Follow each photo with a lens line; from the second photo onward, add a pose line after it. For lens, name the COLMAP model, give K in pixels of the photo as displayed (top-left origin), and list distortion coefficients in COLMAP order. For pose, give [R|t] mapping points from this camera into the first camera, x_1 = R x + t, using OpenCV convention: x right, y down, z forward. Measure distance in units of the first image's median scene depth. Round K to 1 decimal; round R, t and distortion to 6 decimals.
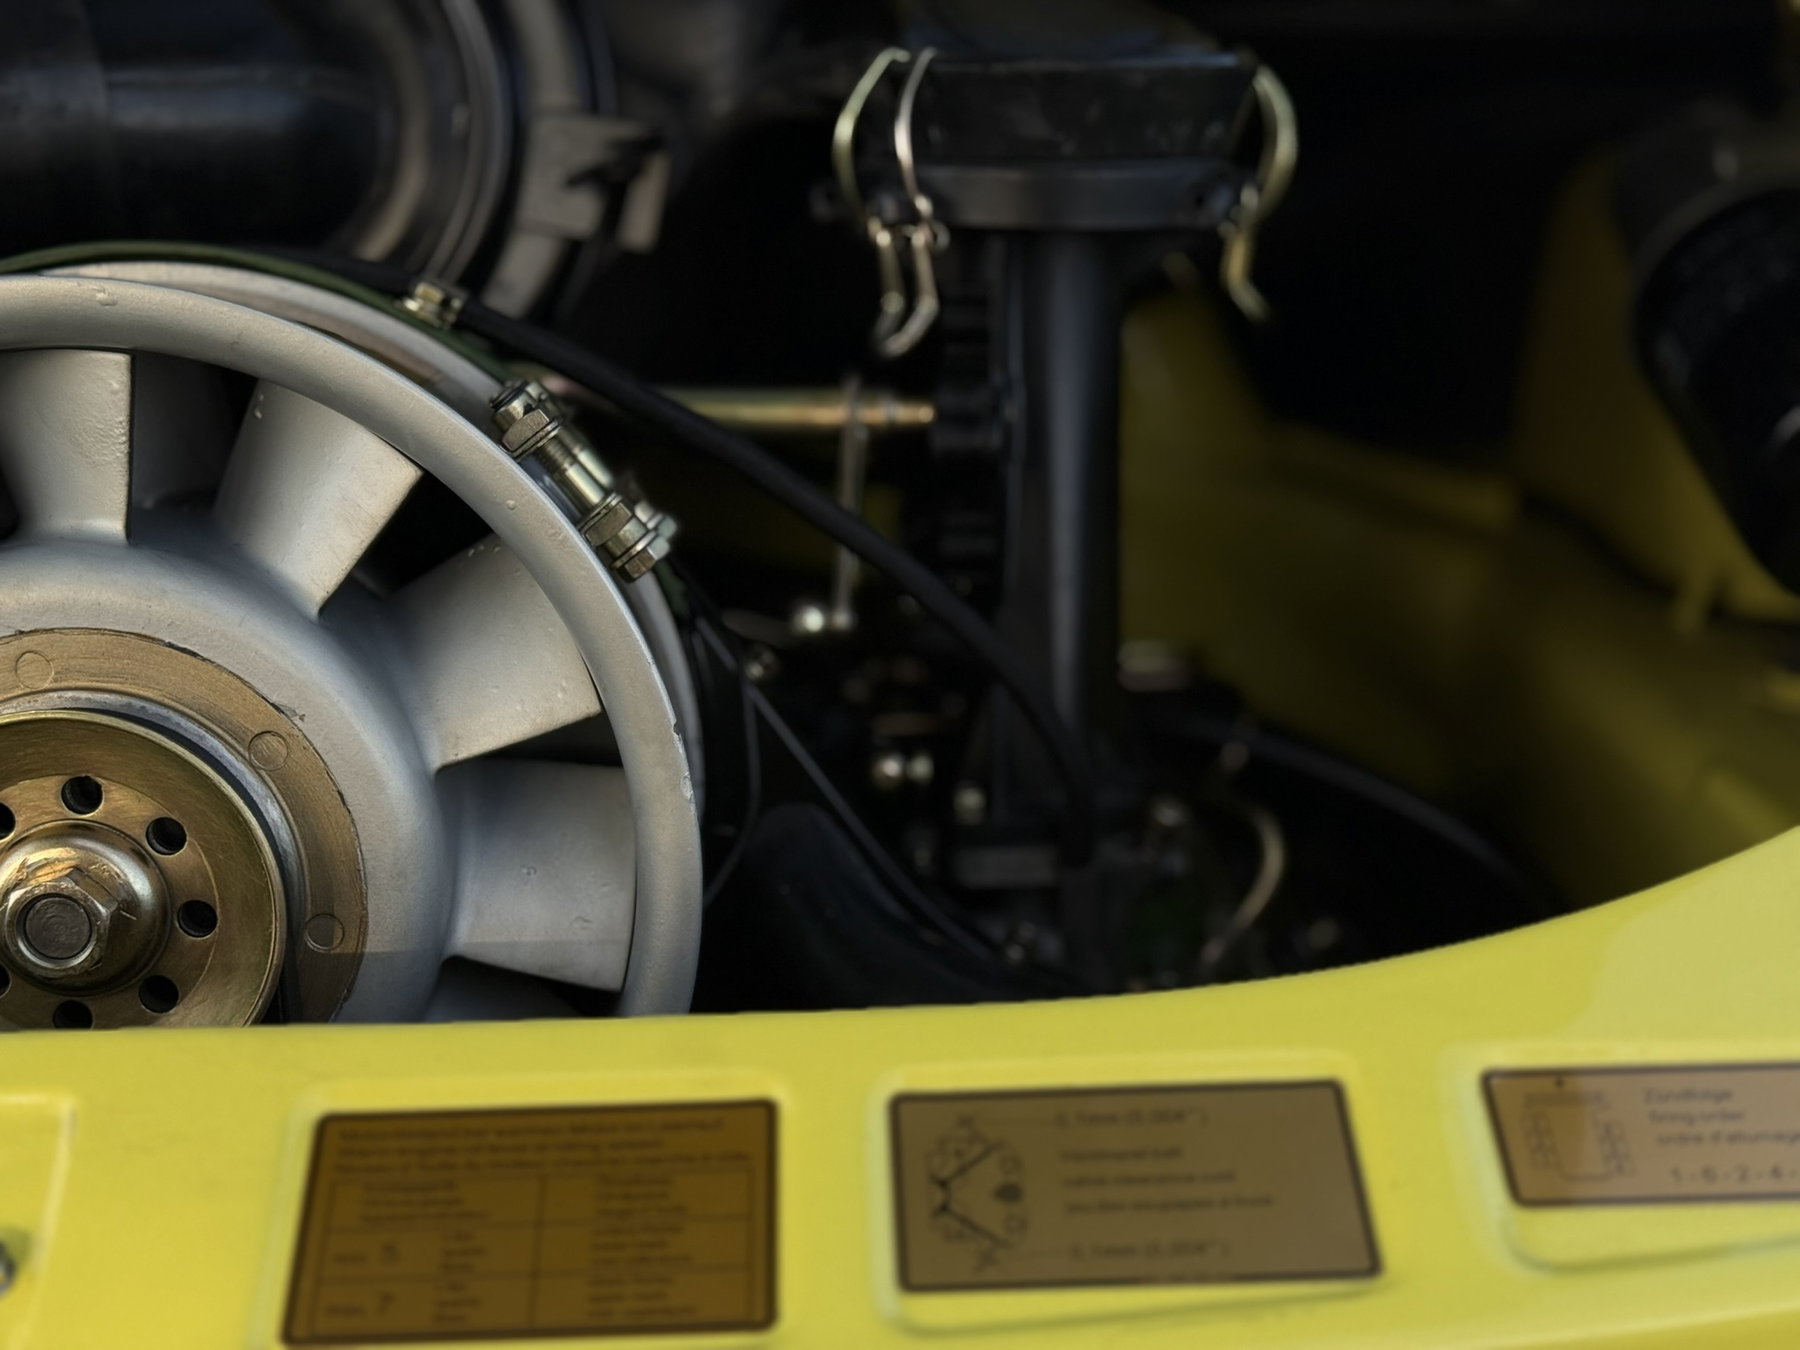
lens RADIAL K [[2568.1, 0, 894.2], [0, 2568.1, 682.9], [0, 0, 1]] dist [0.115914, 0.000000]
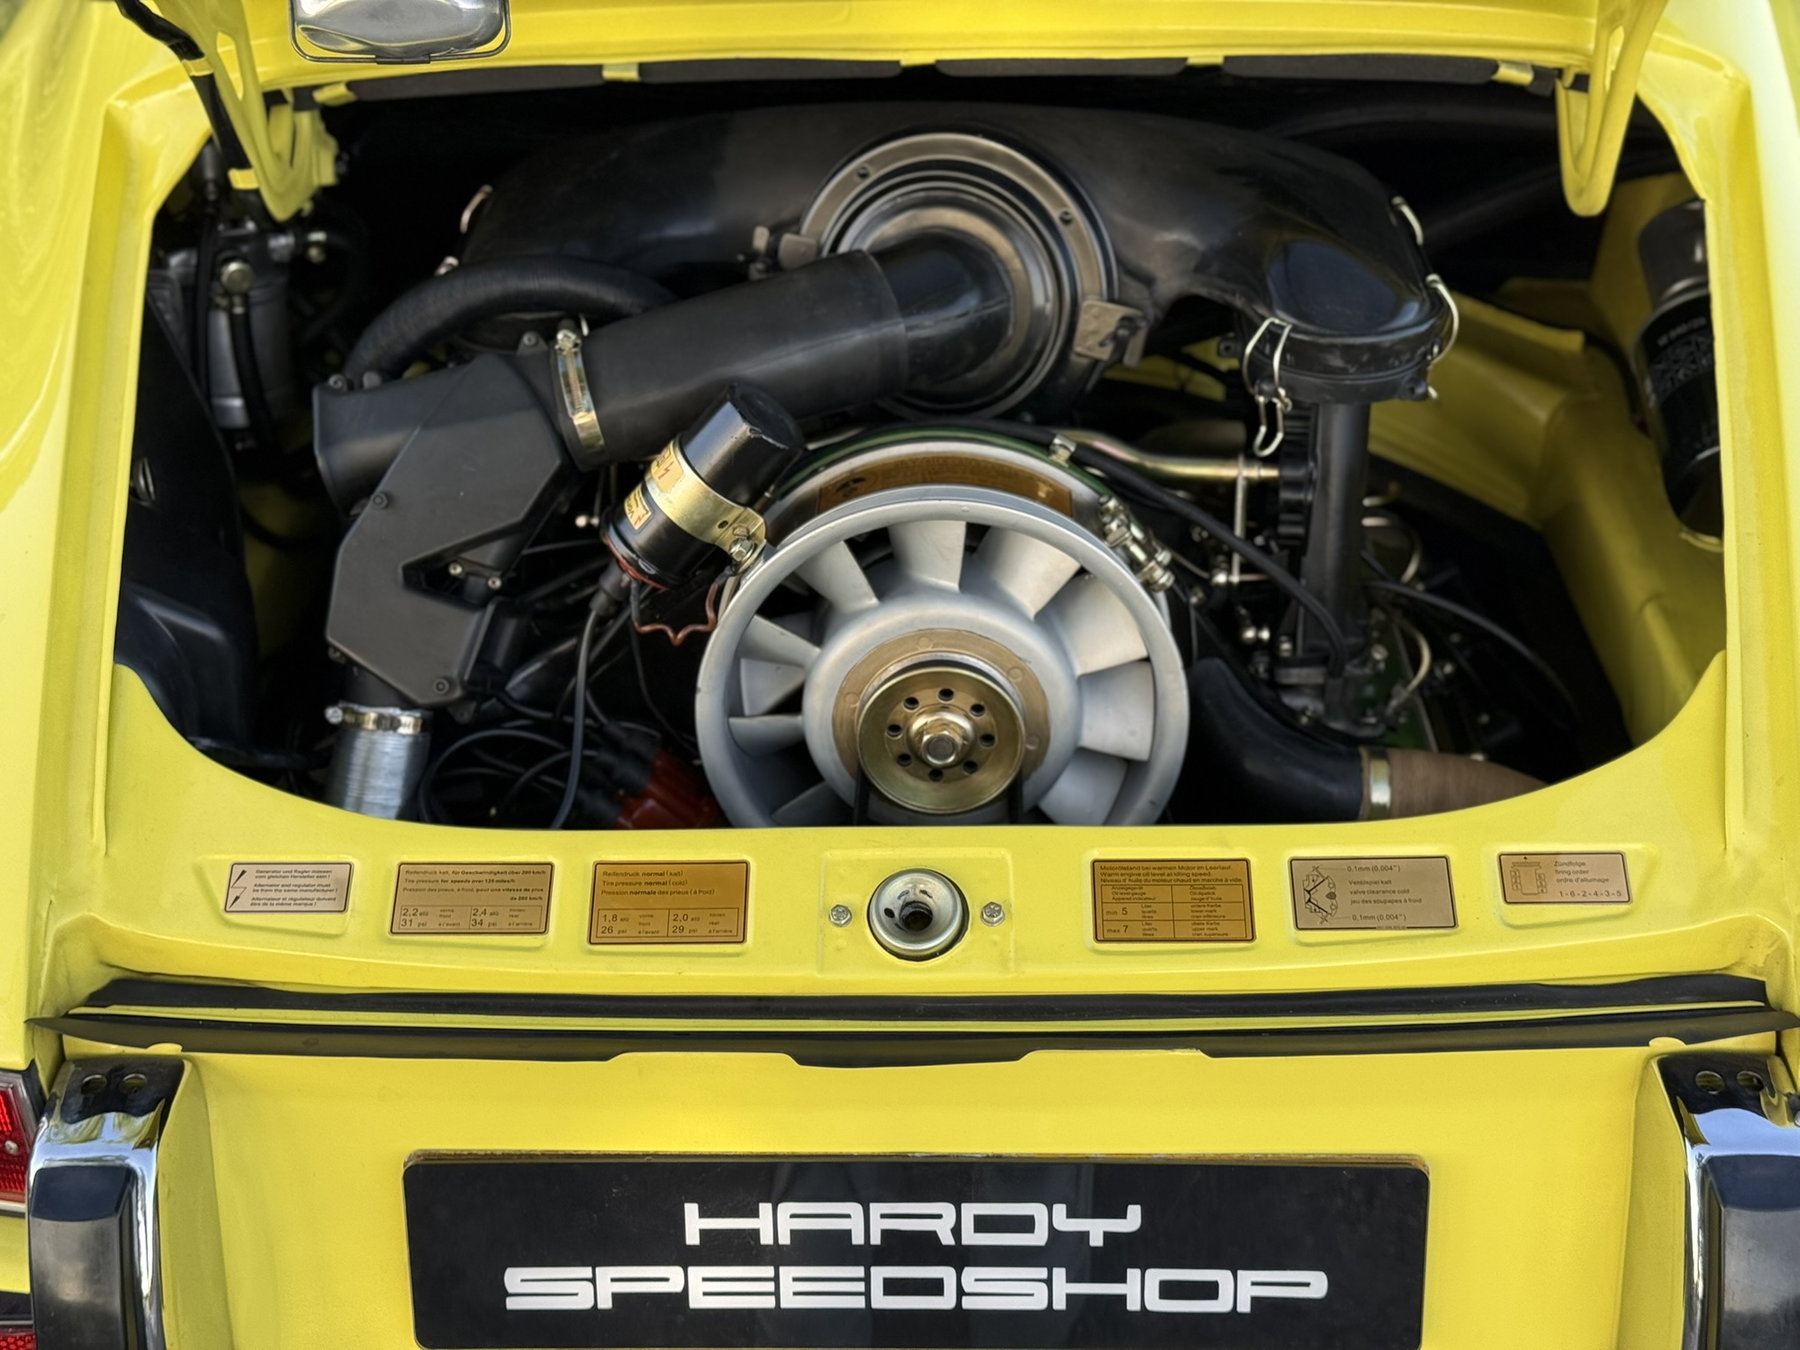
lens RADIAL K [[2568.1, 0, 901.8], [0, 2568.1, 682.8], [0, 0, 1]] dist [0.115914, 0.000000]
pose [[0.998989, 0.018867, -0.040793, -0.245863], [-0.006550, 0.959052, 0.283154, -0.644683], [0.044465, -0.282601, 0.958206, -1.321166]]
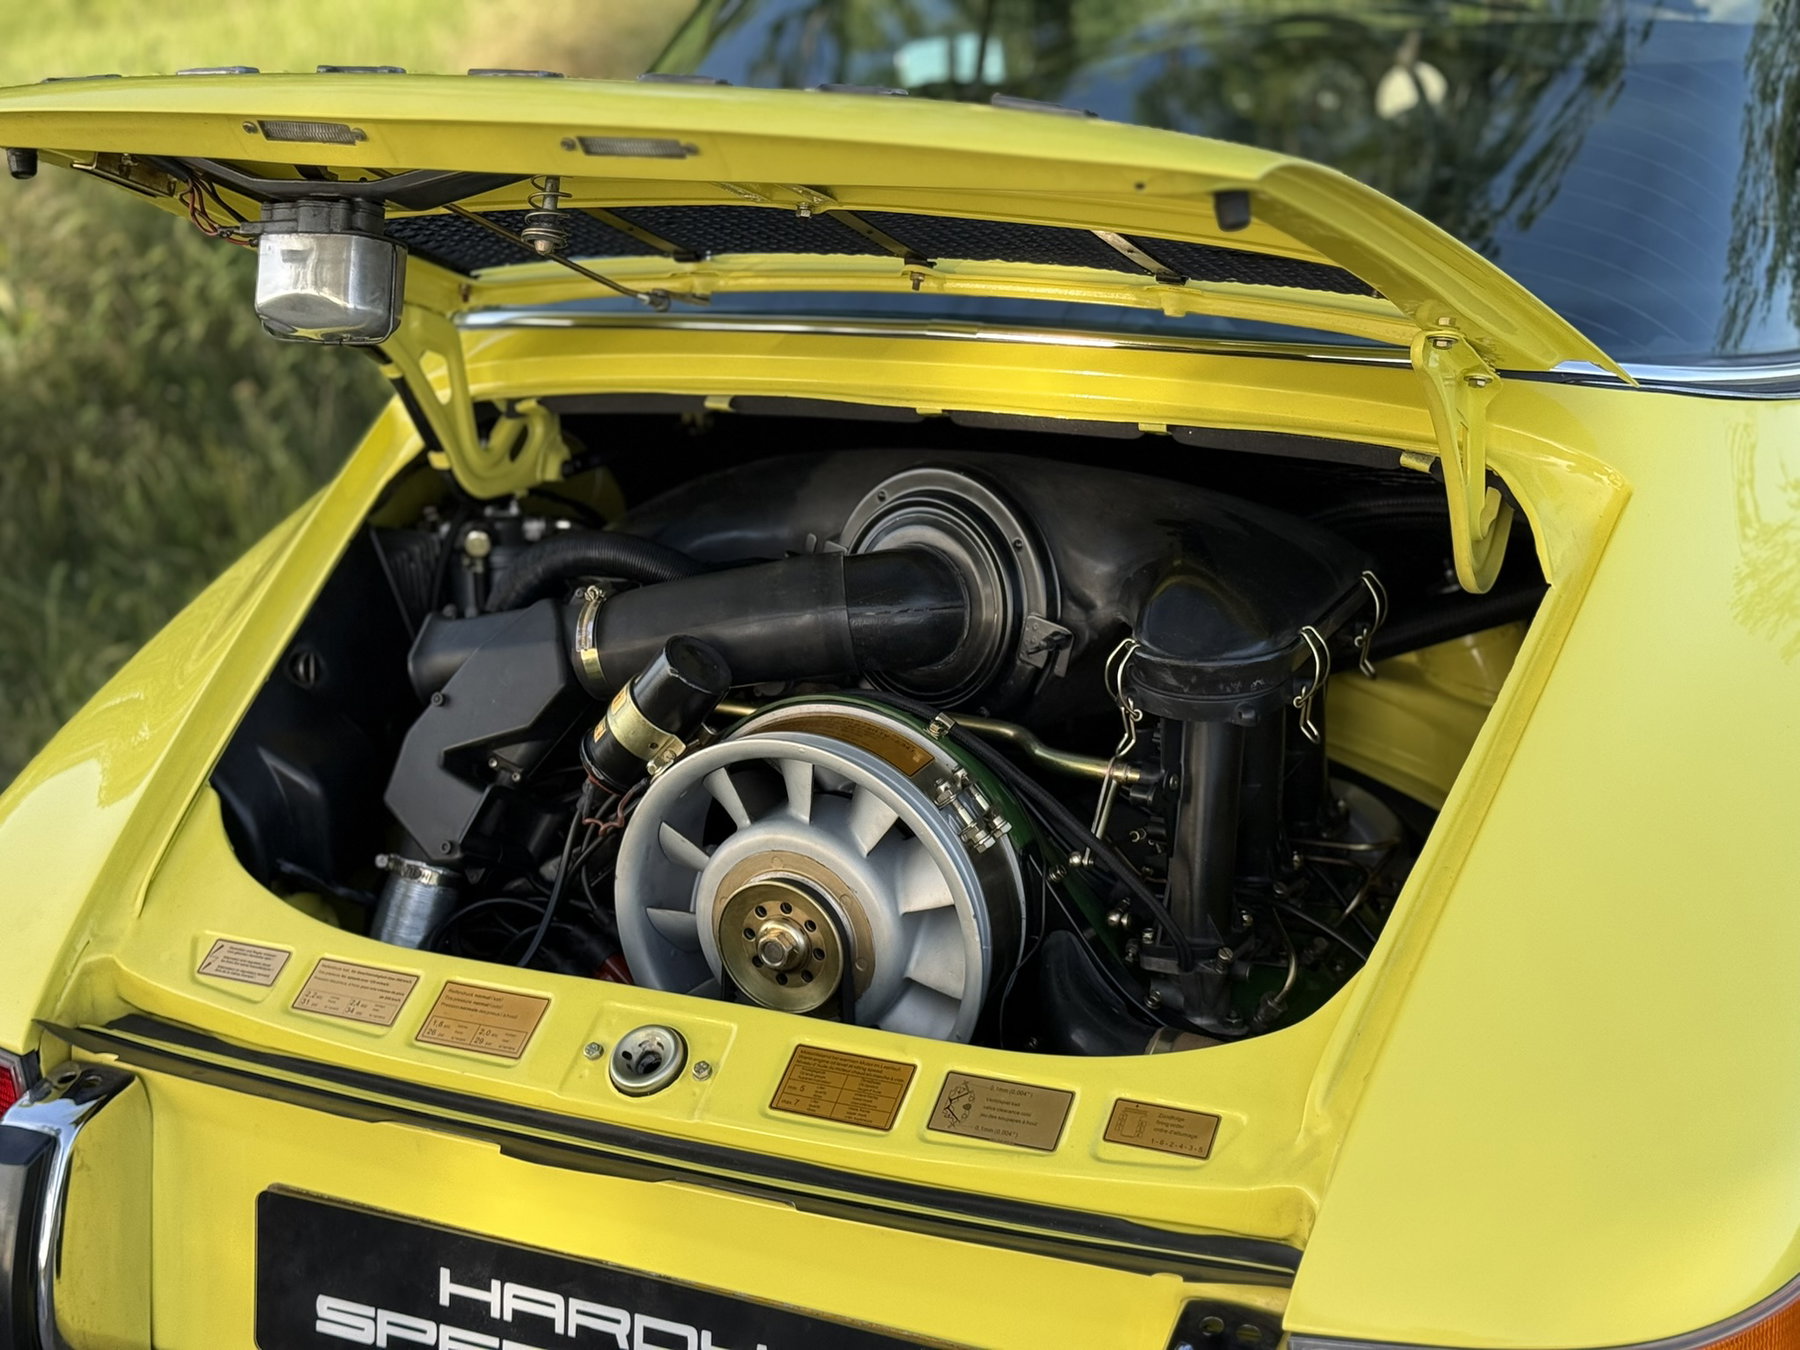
lens RADIAL K [[2568.1, 0, 890.1], [0, 2568.1, 652.2], [0, 0, 1]] dist [0.115914, 0.000000]
pose [[0.890401, 0.119658, -0.439167, 1.016099], [-0.075965, 0.990361, 0.115822, -0.577214], [0.448793, -0.069767, 0.890908, -1.497719]]
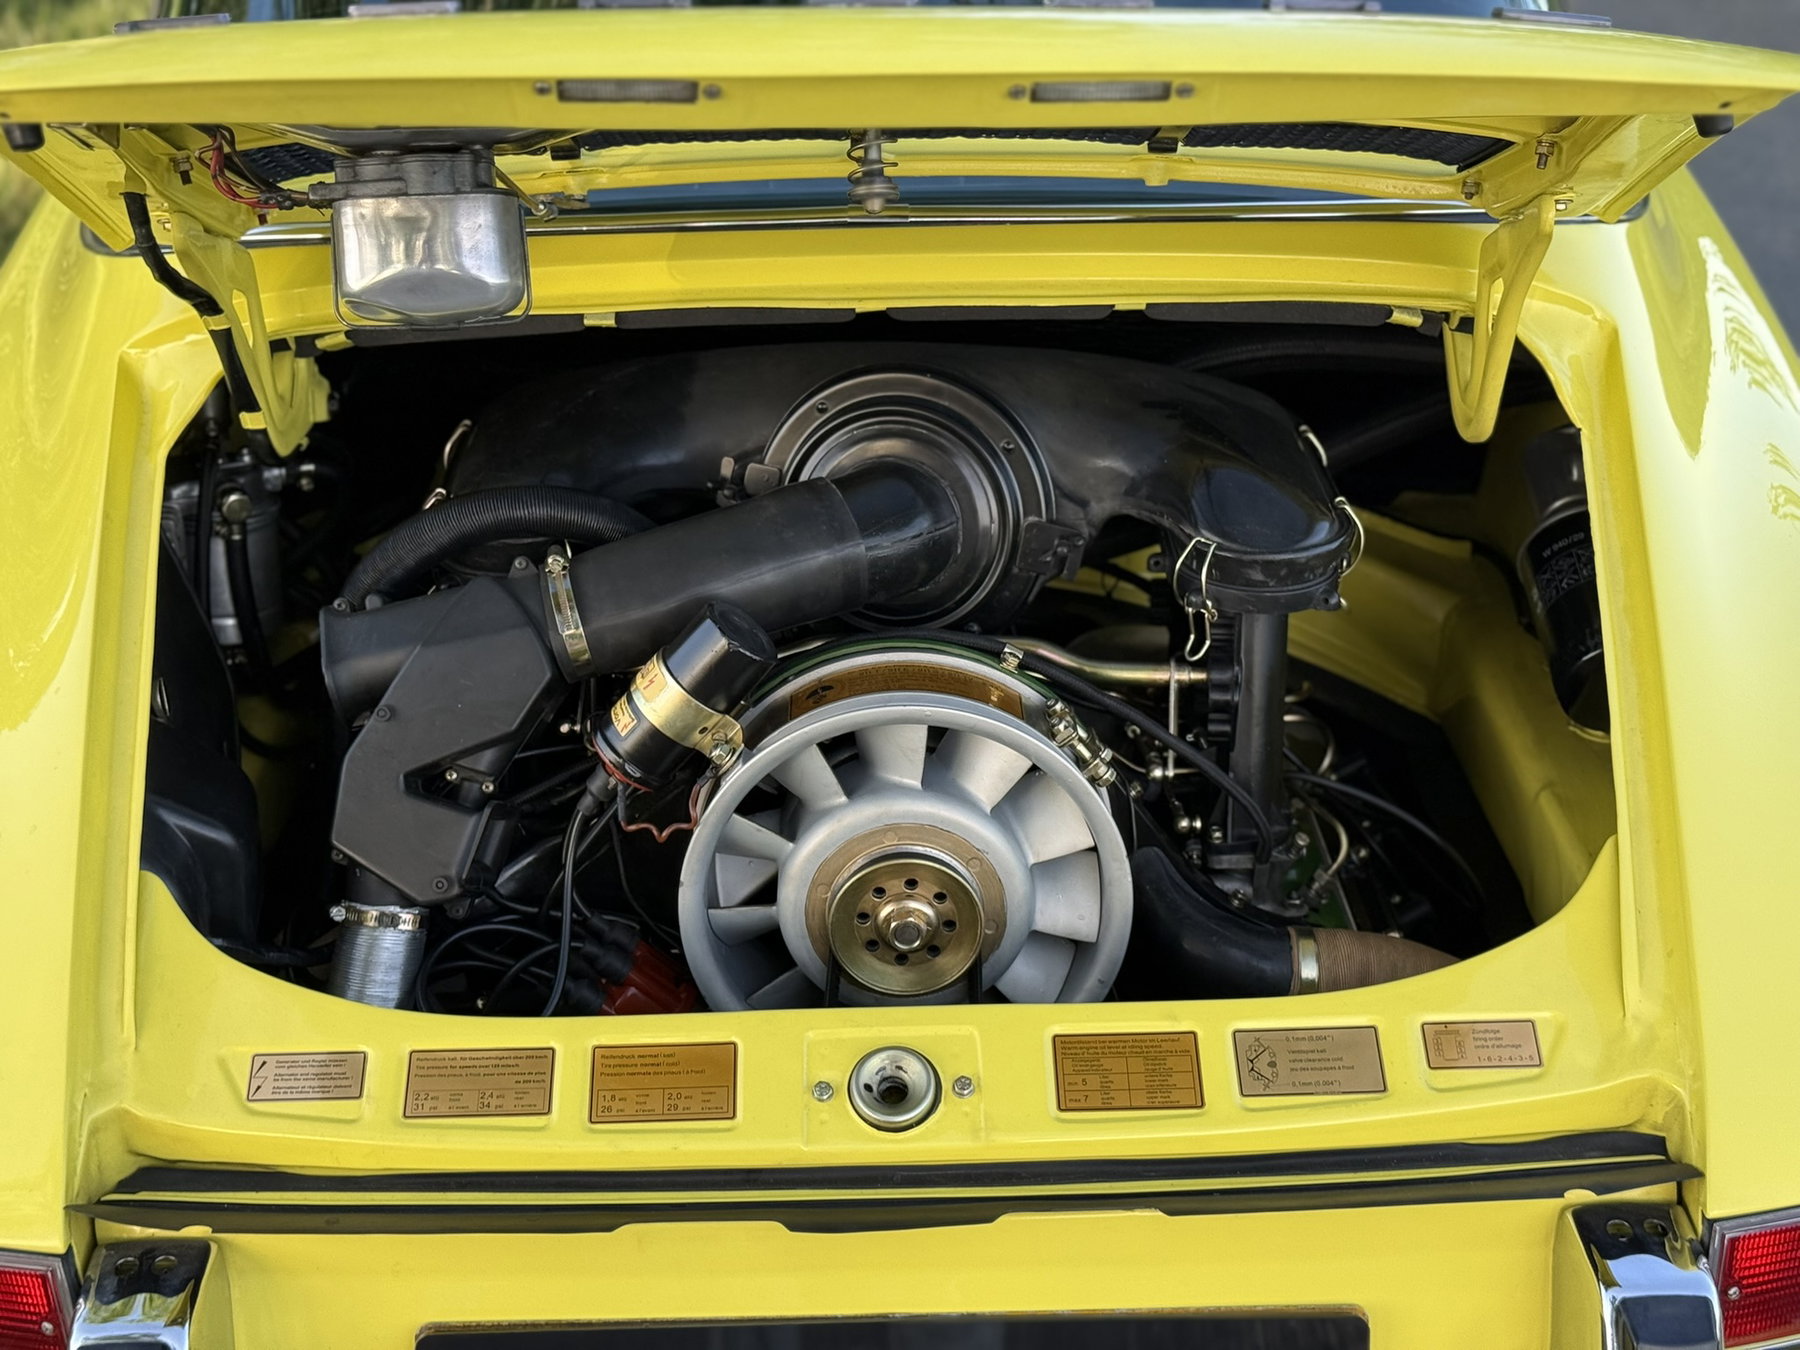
lens RADIAL K [[2568.1, 0, 898.8], [0, 2568.1, 673.0], [0, 0, 1]] dist [0.115914, 0.000000]
pose [[0.999995, 0.003104, 0.000804, -0.316925], [-0.003203, 0.977969, 0.208726, -0.707905], [-0.000139, -0.208727, 0.977974, -1.525156]]
